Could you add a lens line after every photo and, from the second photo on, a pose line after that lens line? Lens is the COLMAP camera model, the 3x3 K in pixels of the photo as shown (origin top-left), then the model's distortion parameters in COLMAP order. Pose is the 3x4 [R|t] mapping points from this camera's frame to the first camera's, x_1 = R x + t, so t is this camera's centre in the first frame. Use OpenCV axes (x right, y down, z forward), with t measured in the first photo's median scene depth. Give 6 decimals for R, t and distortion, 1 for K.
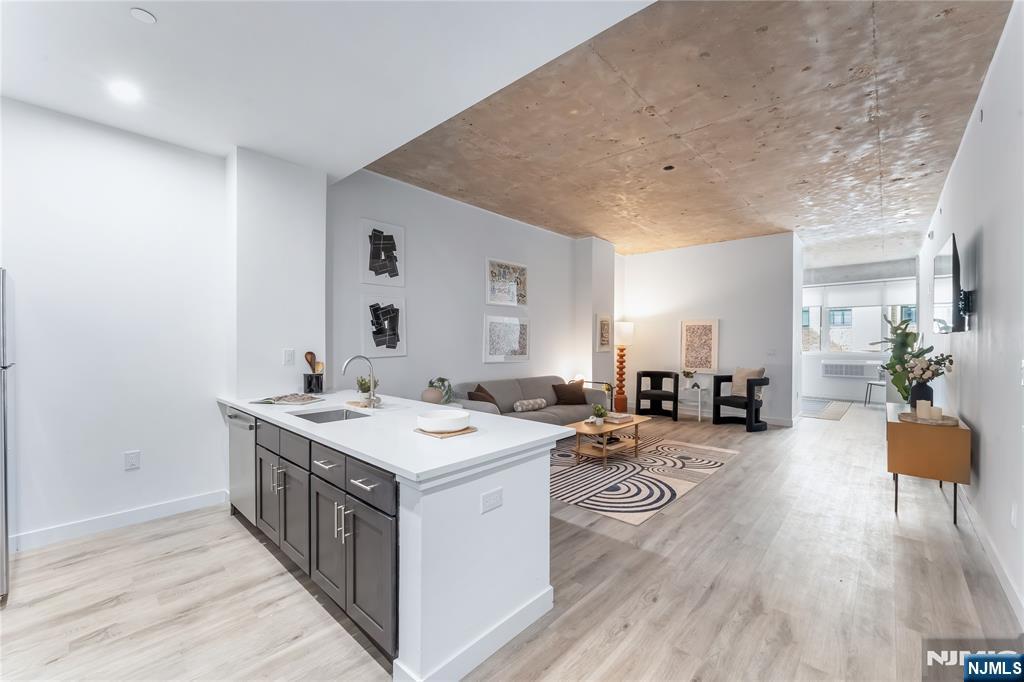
lens RADIAL K [[412.4, 0, 509.6], [0, 412.4, 346.5], [0, 0, 1]] dist [0.004150, -0.000058]
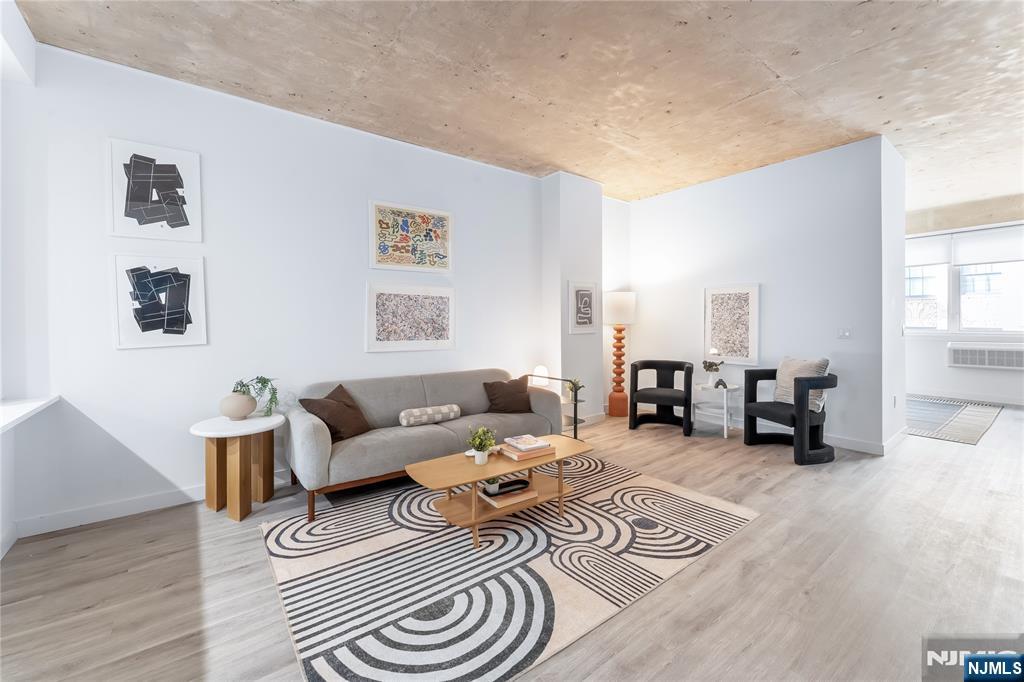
lens RADIAL K [[412.4, 0, 512.3], [0, 412.4, 325.0], [0, 0, 1]] dist [0.004150, -0.000058]
pose [[0.984024, -0.009811, -0.177765, 0.281492], [0.009651, 0.999952, -0.001766, -0.002604], [0.177774, 0.000022, 0.984071, 0.332141]]
